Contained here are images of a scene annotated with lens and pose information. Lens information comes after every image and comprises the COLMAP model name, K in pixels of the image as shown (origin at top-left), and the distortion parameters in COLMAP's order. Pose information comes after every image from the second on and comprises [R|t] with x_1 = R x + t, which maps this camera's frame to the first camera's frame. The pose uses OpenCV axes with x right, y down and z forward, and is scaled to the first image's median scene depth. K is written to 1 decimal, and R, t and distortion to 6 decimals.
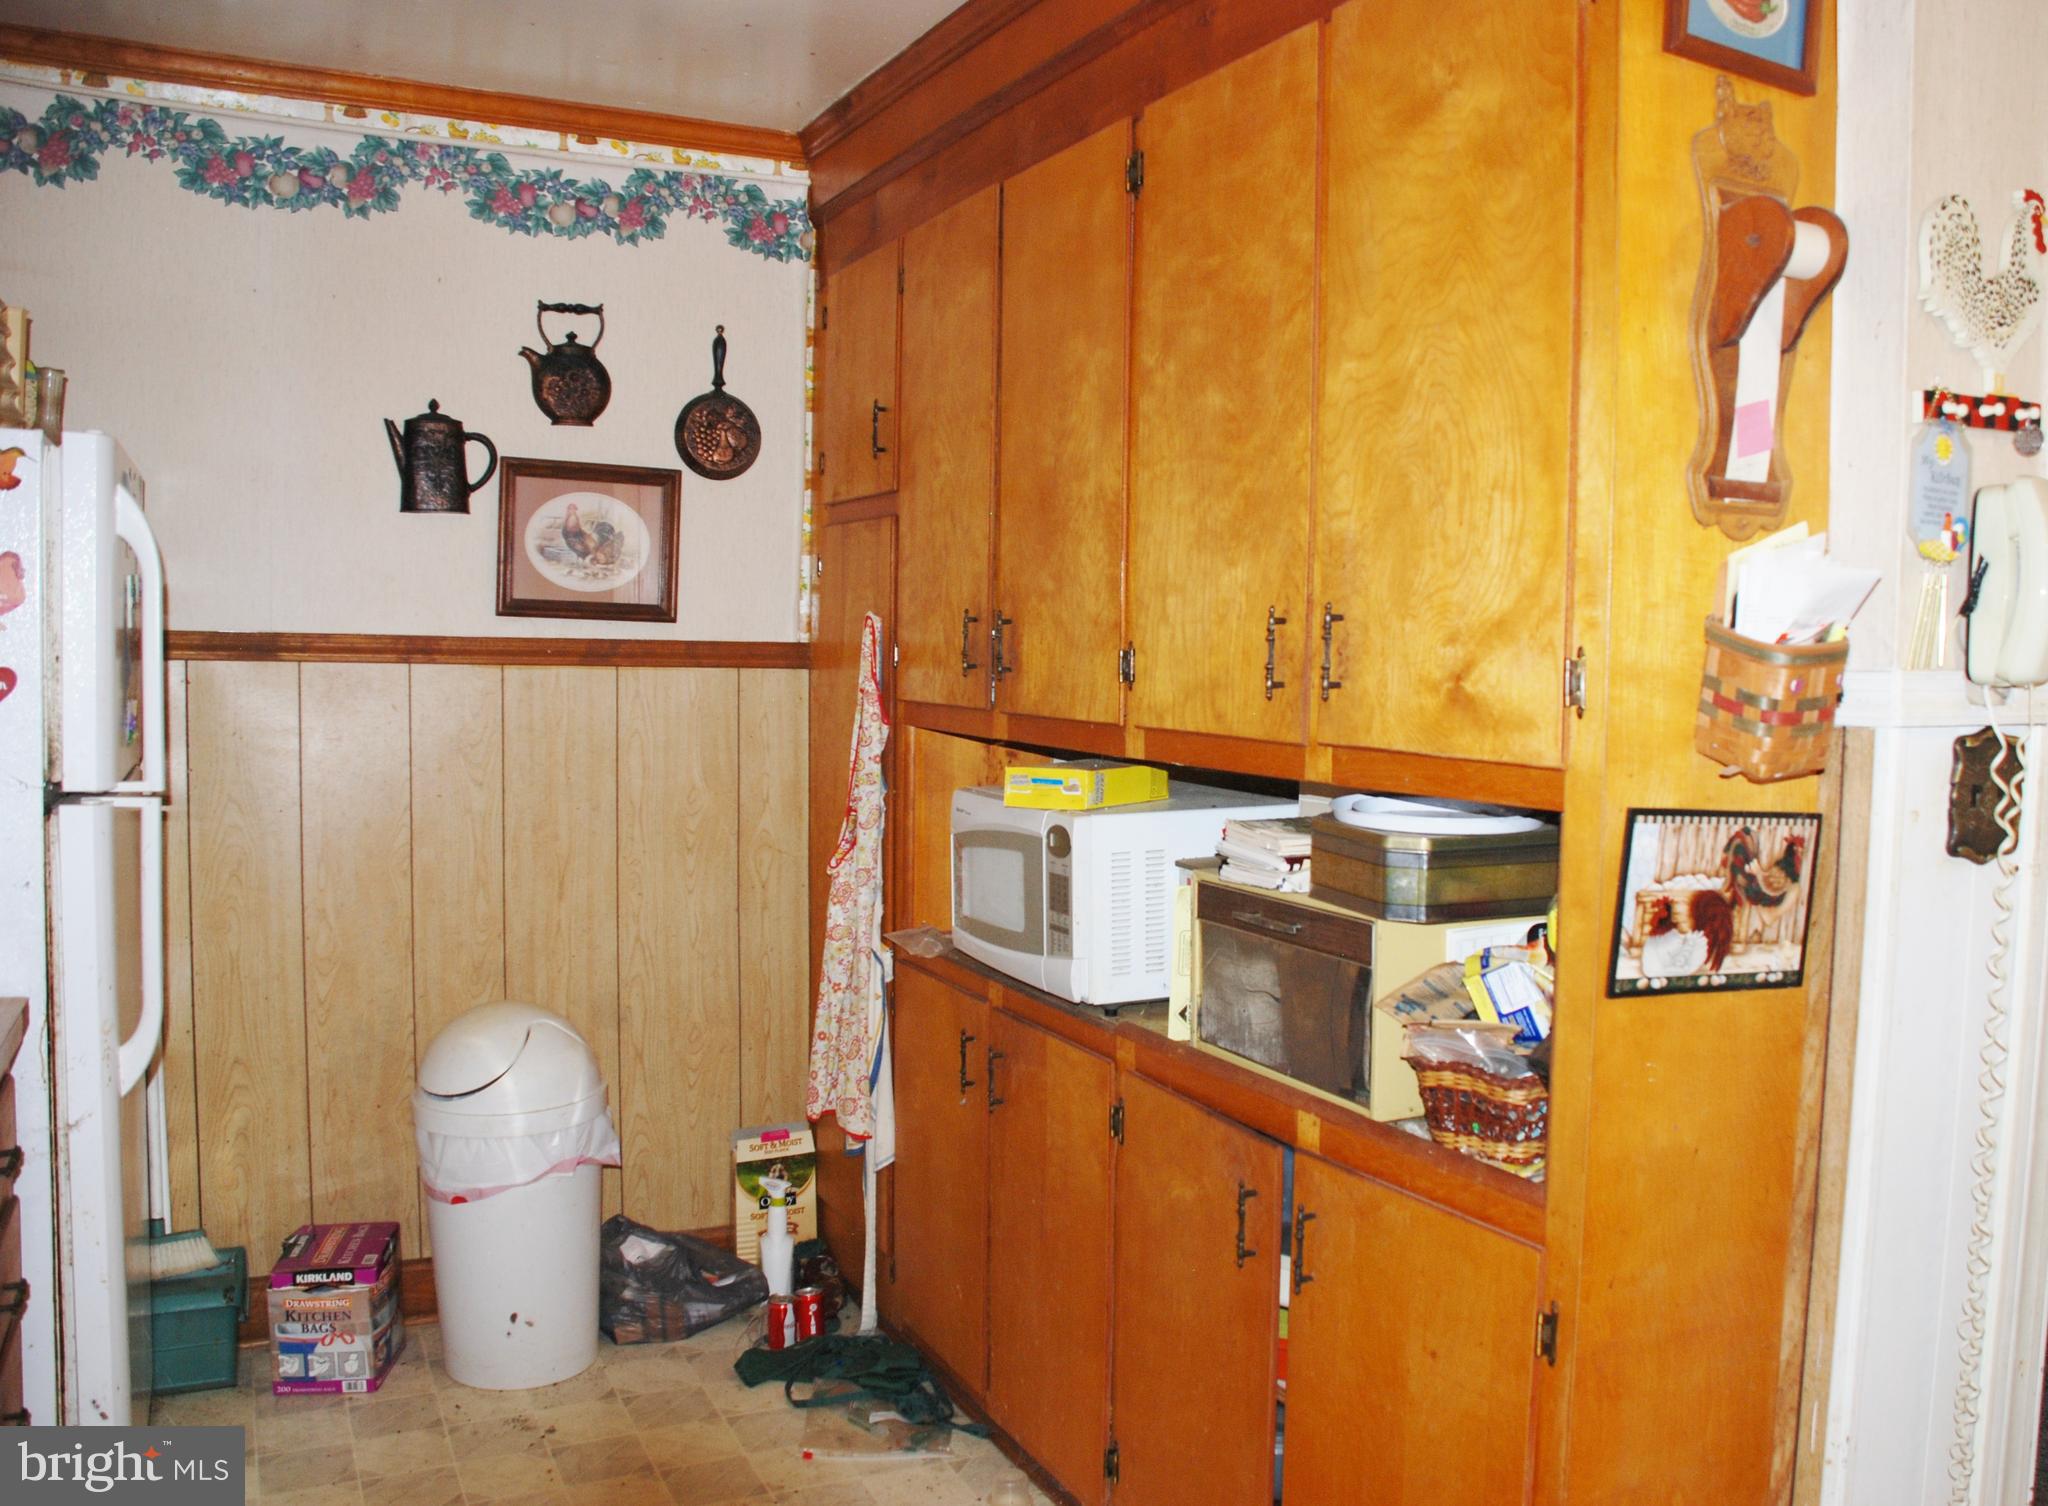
lens RADIAL K [[1602.6, 0, 1024.0], [0, 1602.6, 753.0], [0, 0, 1]] dist [-0.127529, 0.096400]
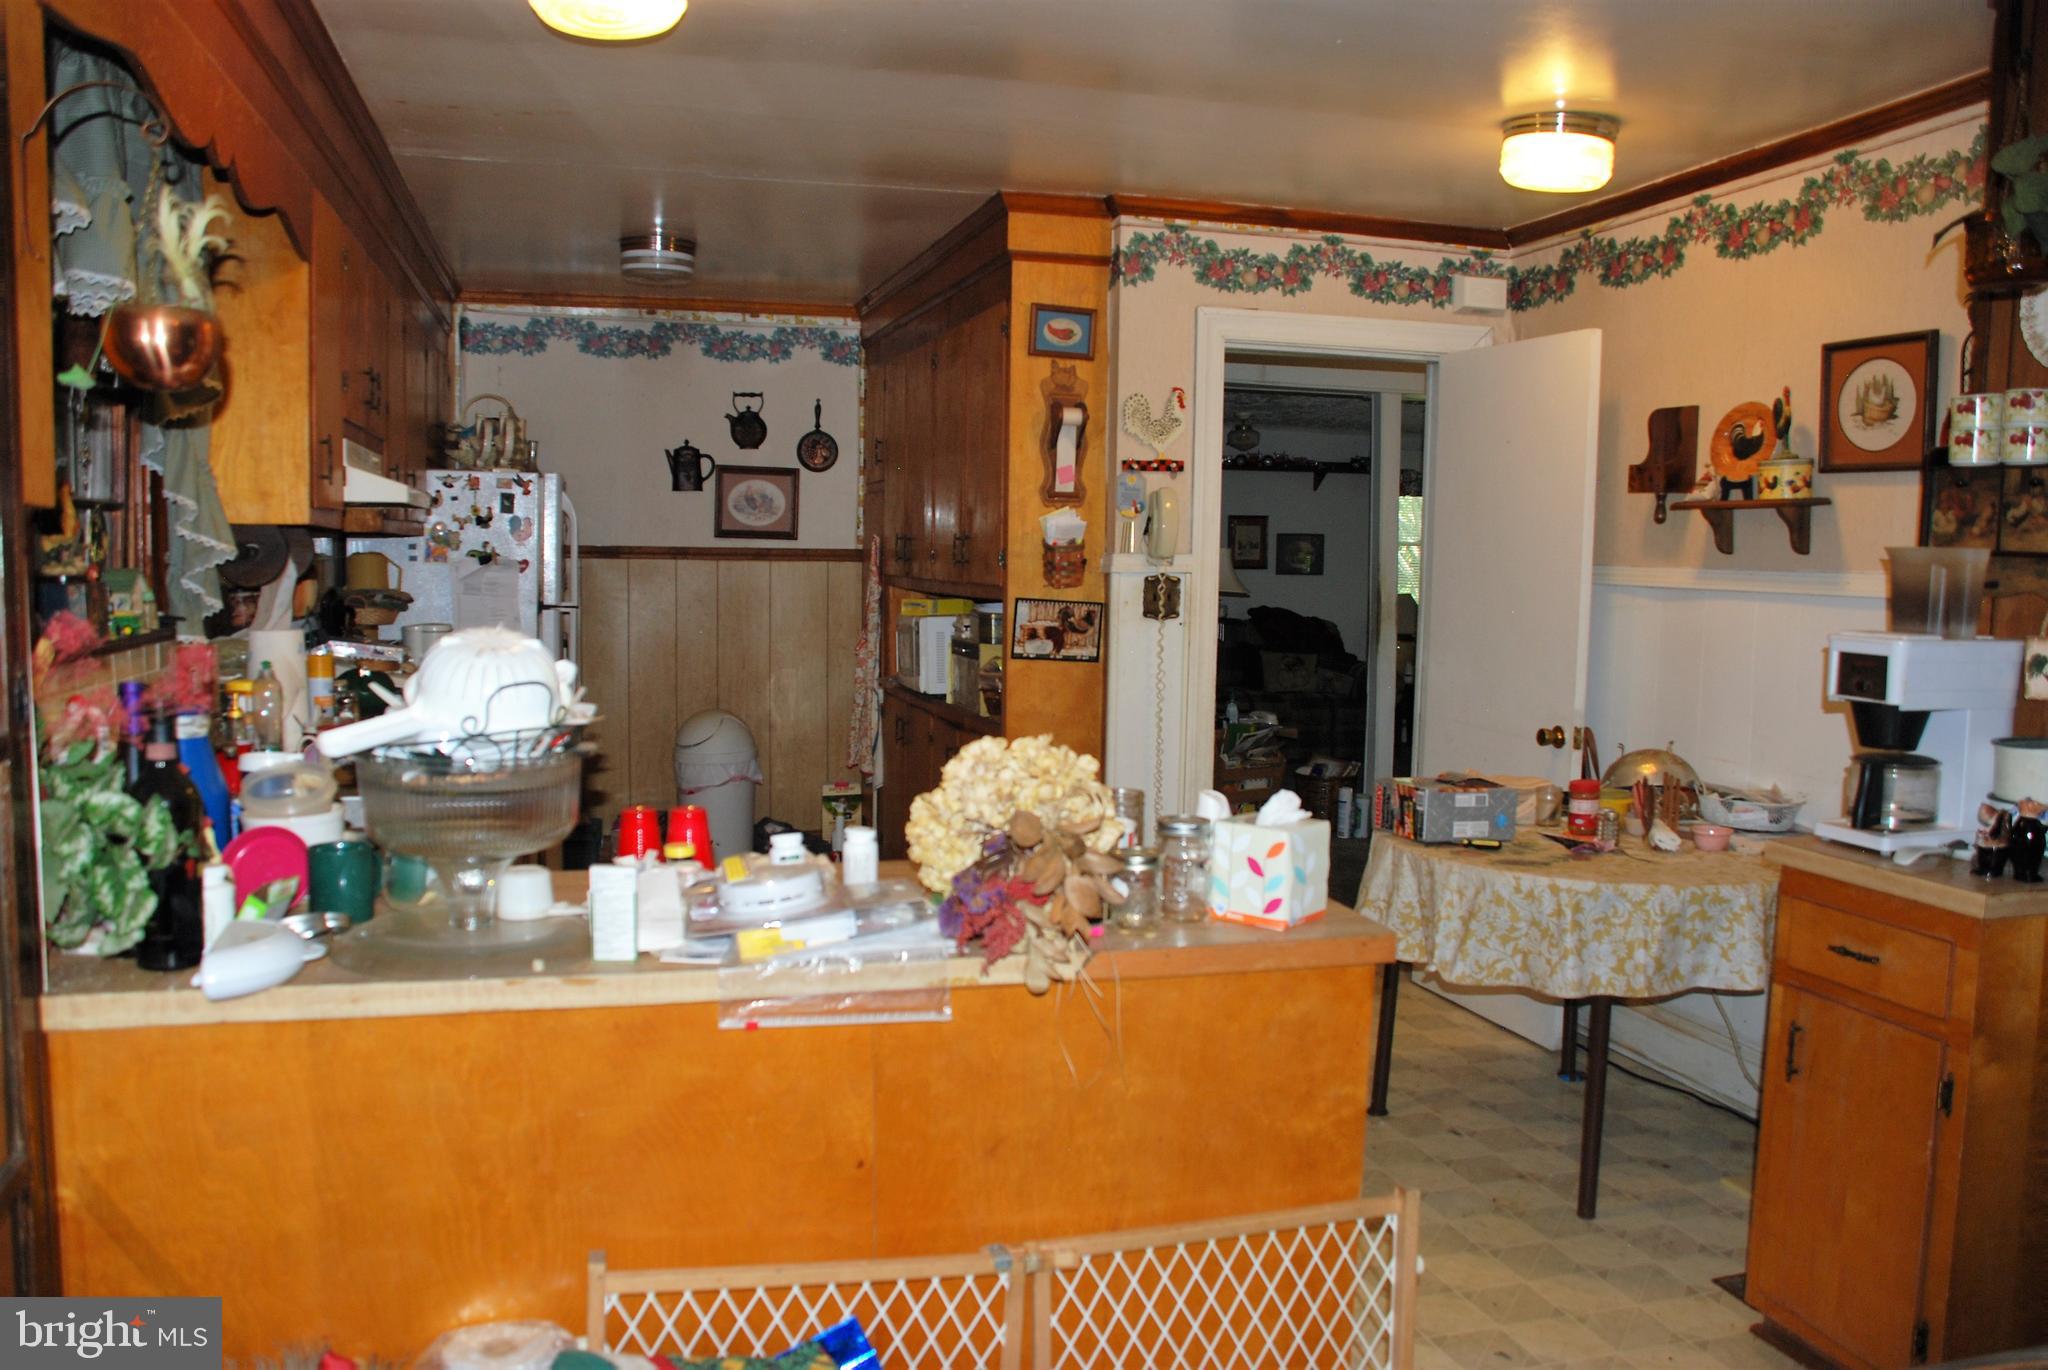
lens RADIAL K [[1605.9, 0, 1031.7], [0, 1605.9, 717.5], [0, 0, 1]] dist [-0.162295, 0.128824]
pose [[0.981117, 0.015165, -0.192817, 0.530476], [-0.008858, 0.999398, 0.033531, 0.084957], [0.193210, -0.031190, 0.980662, -1.095349]]
